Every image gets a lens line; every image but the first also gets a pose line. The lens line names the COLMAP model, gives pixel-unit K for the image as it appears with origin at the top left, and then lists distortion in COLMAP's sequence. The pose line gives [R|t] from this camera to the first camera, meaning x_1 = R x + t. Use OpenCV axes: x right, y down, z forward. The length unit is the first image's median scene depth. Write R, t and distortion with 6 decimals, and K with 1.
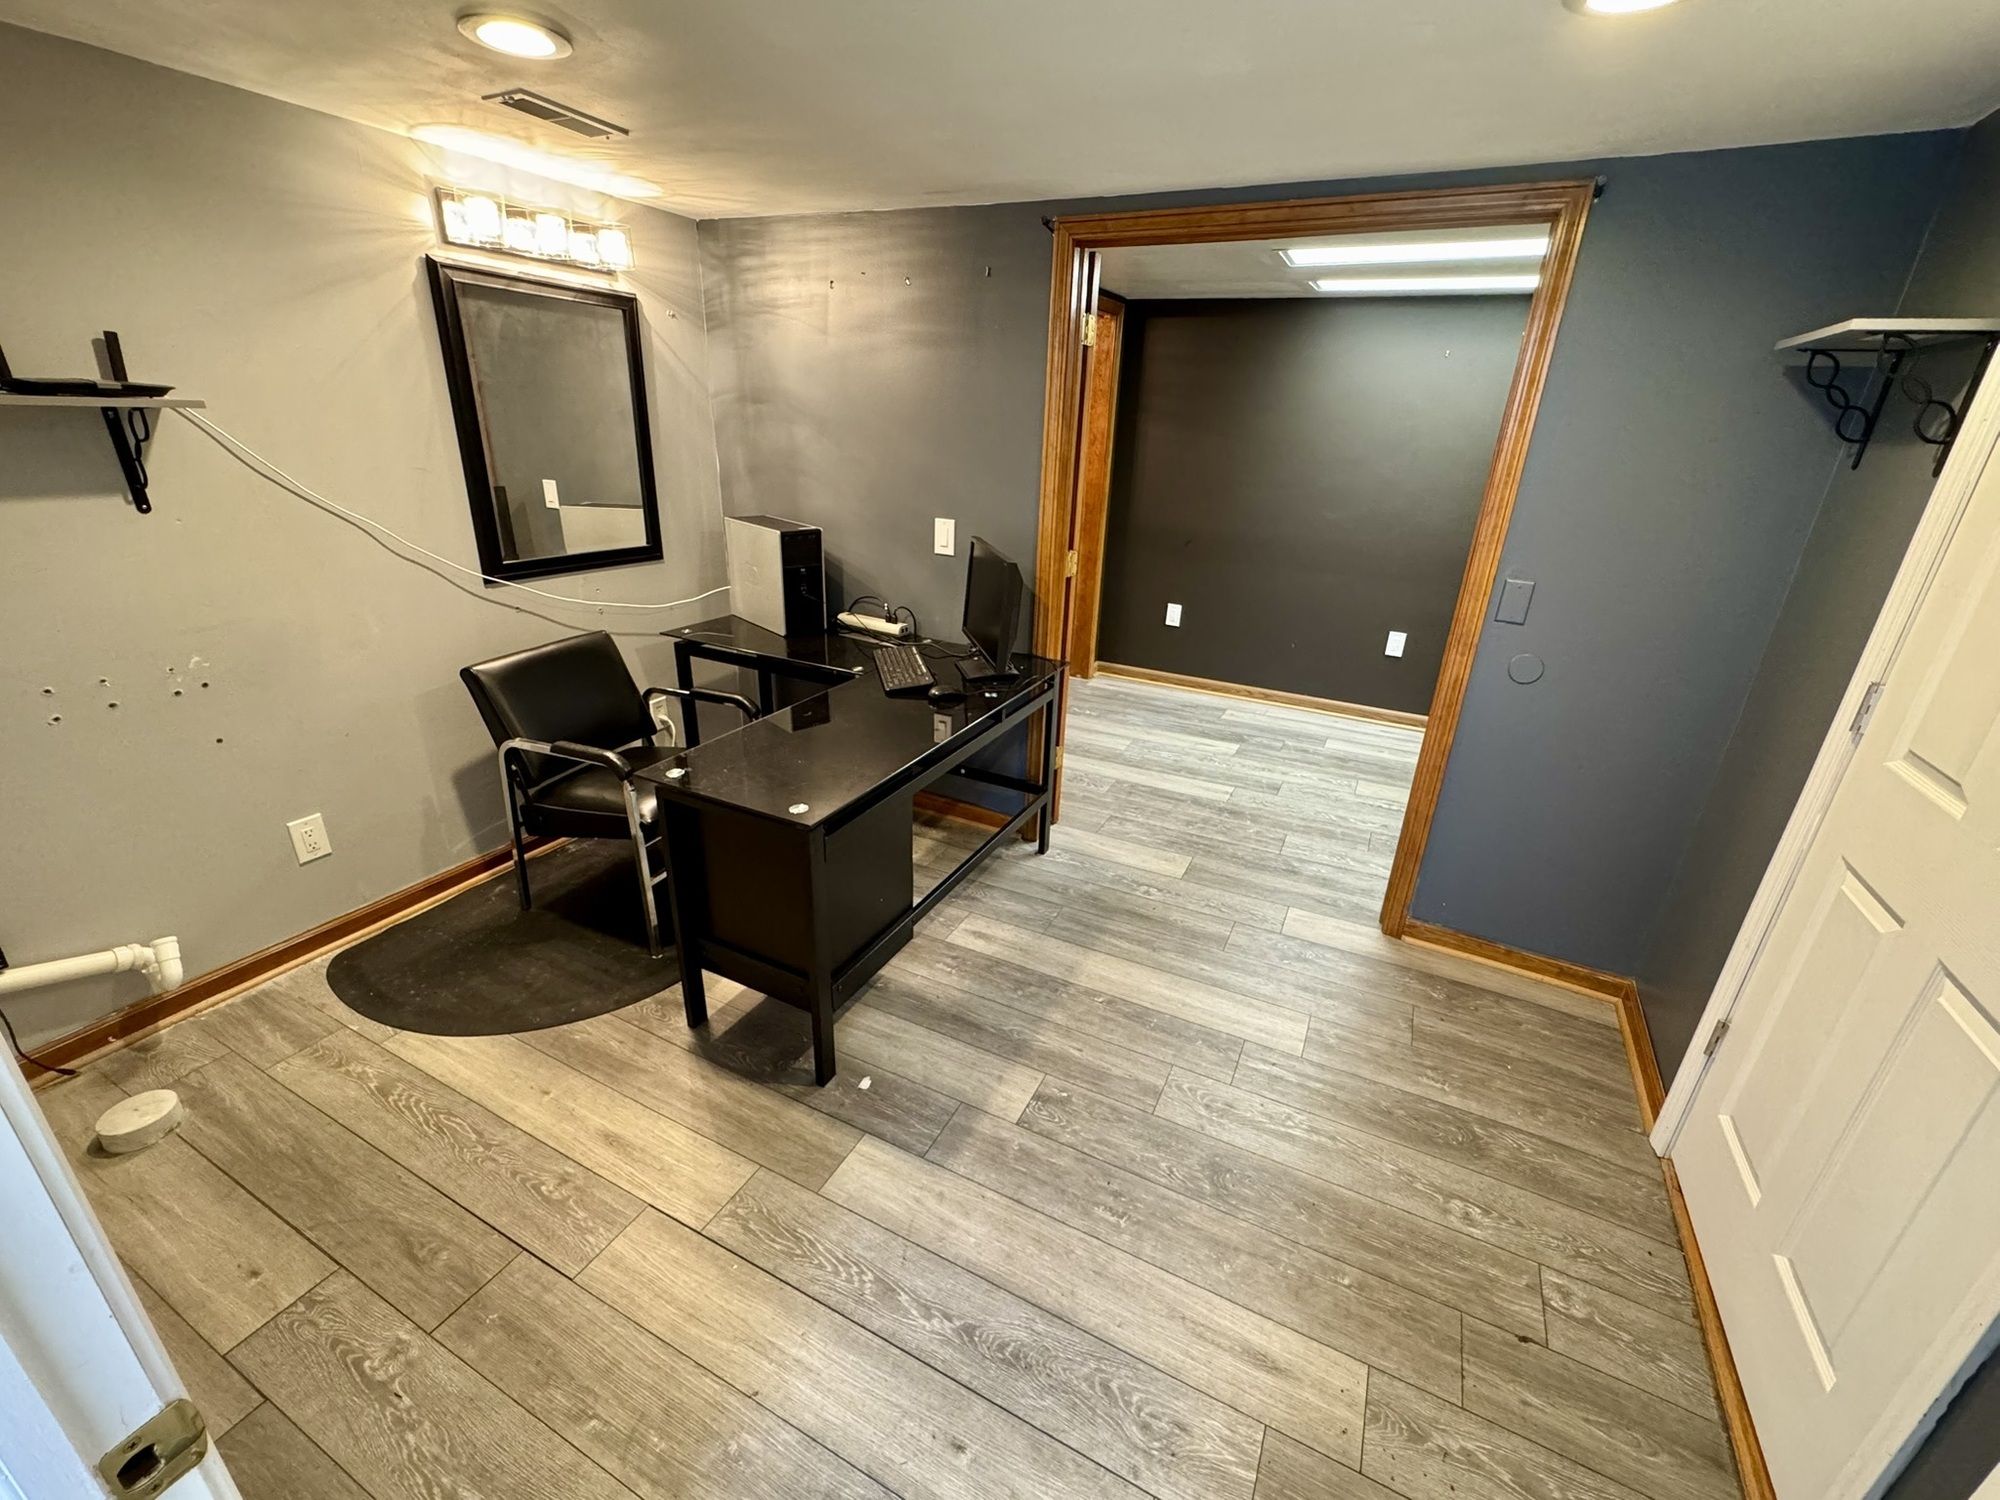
lens RADIAL K [[828.6, 0, 997.6], [0, 828.6, 749.4], [0, 0, 1]] dist [-0.001786, 0.000301]
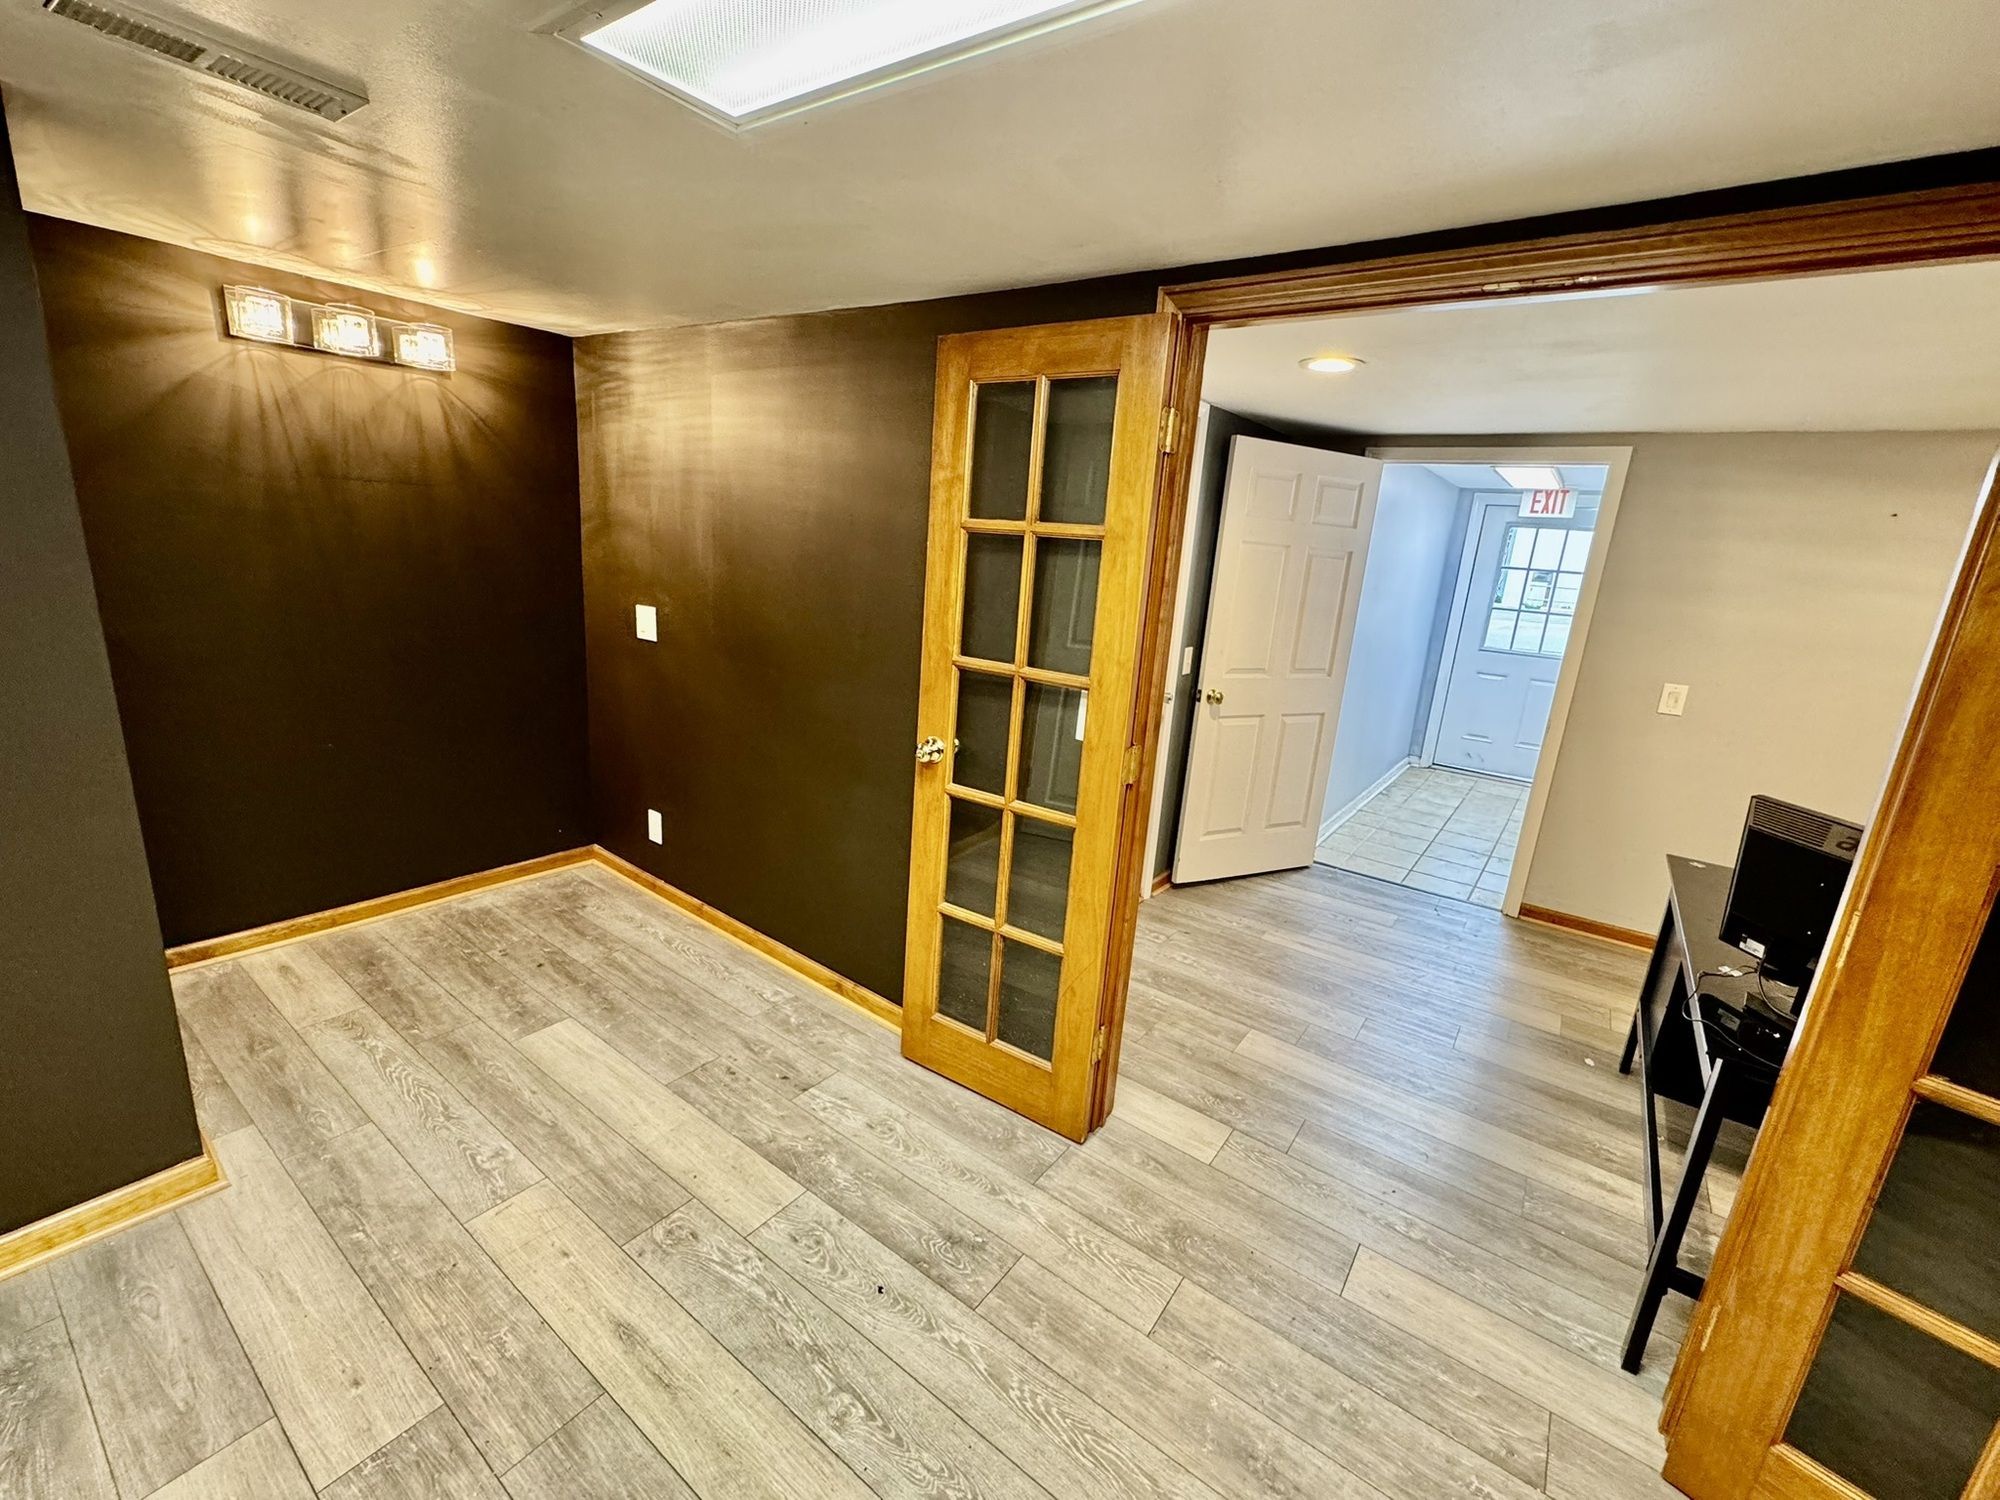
lens RADIAL K [[828.6, 0, 997.6], [0, 828.6, 749.4], [0, 0, 1]] dist [-0.001786, 0.000301]
pose [[-0.980792, -0.142101, 0.133616, 0.331683], [-0.035546, 0.803765, 0.593884, -0.375562], [-0.191788, 0.577728, -0.793378, 0.950388]]
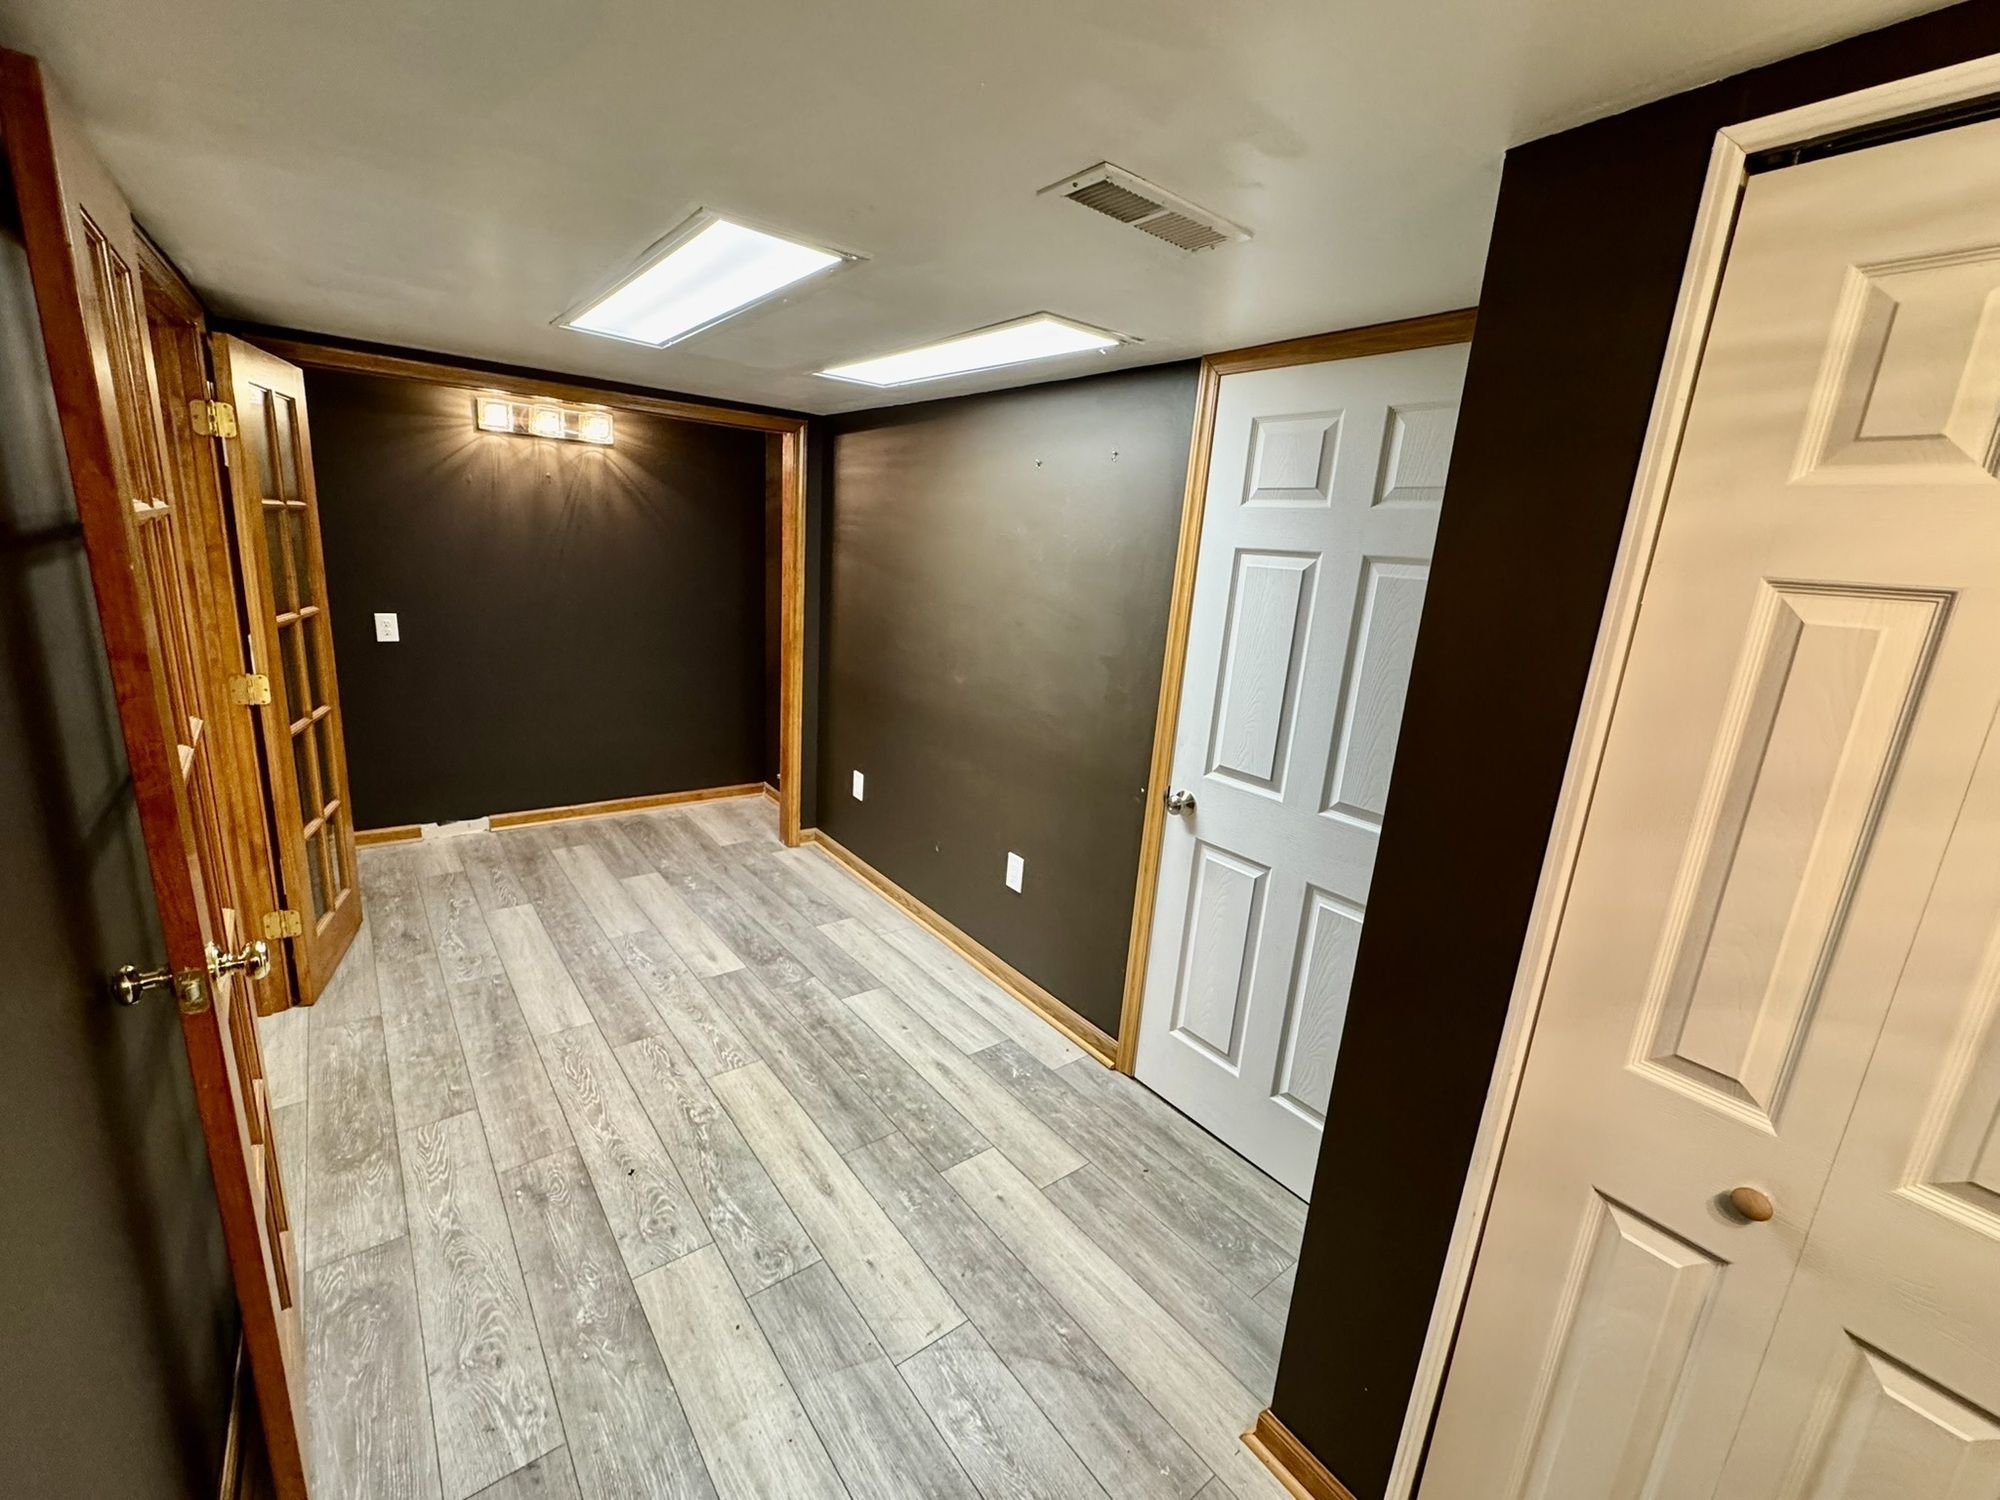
lens RADIAL K [[828.6, 0, 997.6], [0, 828.6, 749.4], [0, 0, 1]] dist [-0.001786, 0.000301]
pose [[0.904101, 0.129927, -0.407088, 0.767772], [-0.196190, 0.972524, -0.125324, -0.144792], [0.379620, 0.193172, 0.904750, 0.382630]]
